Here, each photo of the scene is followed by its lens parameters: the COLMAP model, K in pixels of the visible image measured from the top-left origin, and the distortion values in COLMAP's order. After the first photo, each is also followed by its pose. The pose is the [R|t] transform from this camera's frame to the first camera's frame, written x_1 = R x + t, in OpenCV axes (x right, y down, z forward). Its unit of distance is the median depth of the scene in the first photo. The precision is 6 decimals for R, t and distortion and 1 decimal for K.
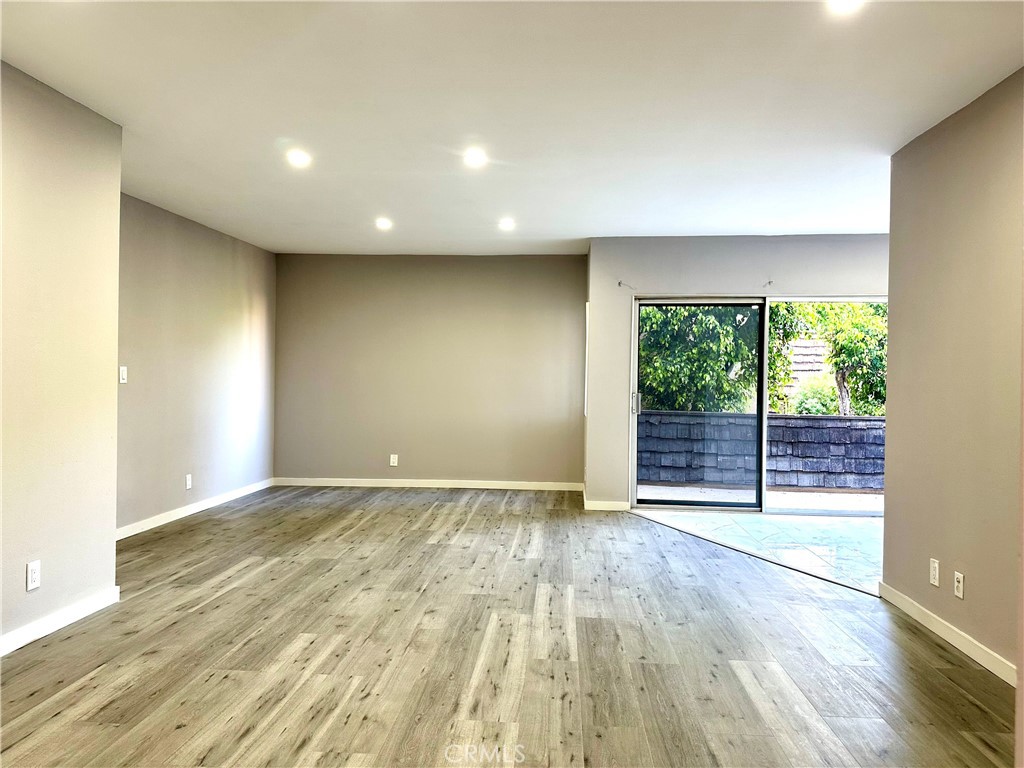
lens RADIAL K [[714.2, 0, 512.0], [0, 714.2, 384.0], [0, 0, 1]] dist [0.054856, -0.060817]
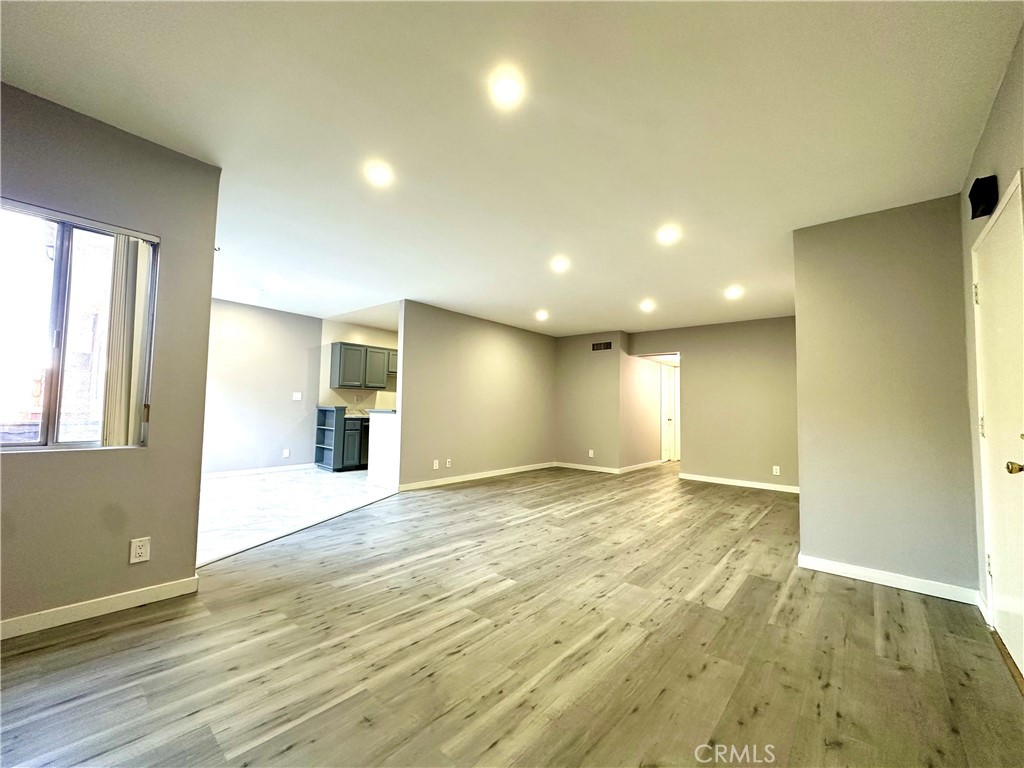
lens RADIAL K [[409.4, 0, 512.0], [0, 409.4, 384.0], [0, 0, 1]] dist [-0.001383, 0.000135]
pose [[-0.798289, 0.003464, 0.602264, -0.540713], [-0.027940, 0.998694, -0.042778, 0.002936], [-0.601626, -0.050977, -0.797150, 1.832793]]
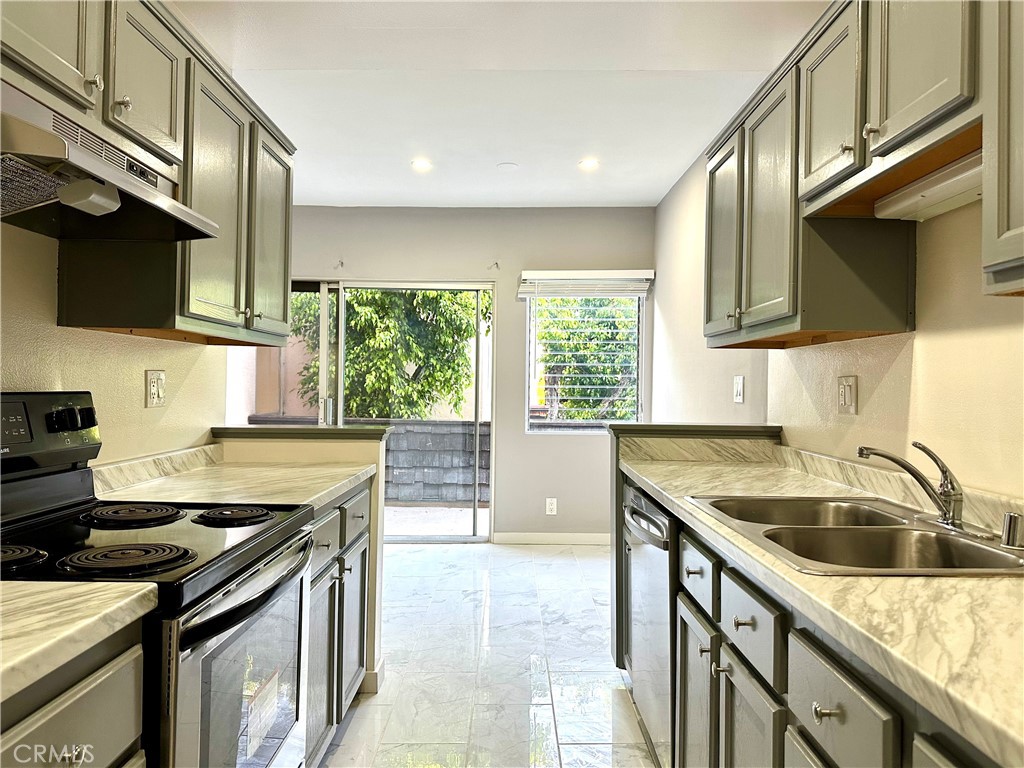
lens RADIAL K [[714.2, 0, 512.0], [0, 714.2, 384.0], [0, 0, 1]] dist [0.054856, -0.060817]
pose [[0.997352, 0.001418, 0.072706, 0.797468], [-0.000766, 0.999959, -0.009003, 0.010977], [-0.072716, 0.008923, 0.997313, 0.253273]]
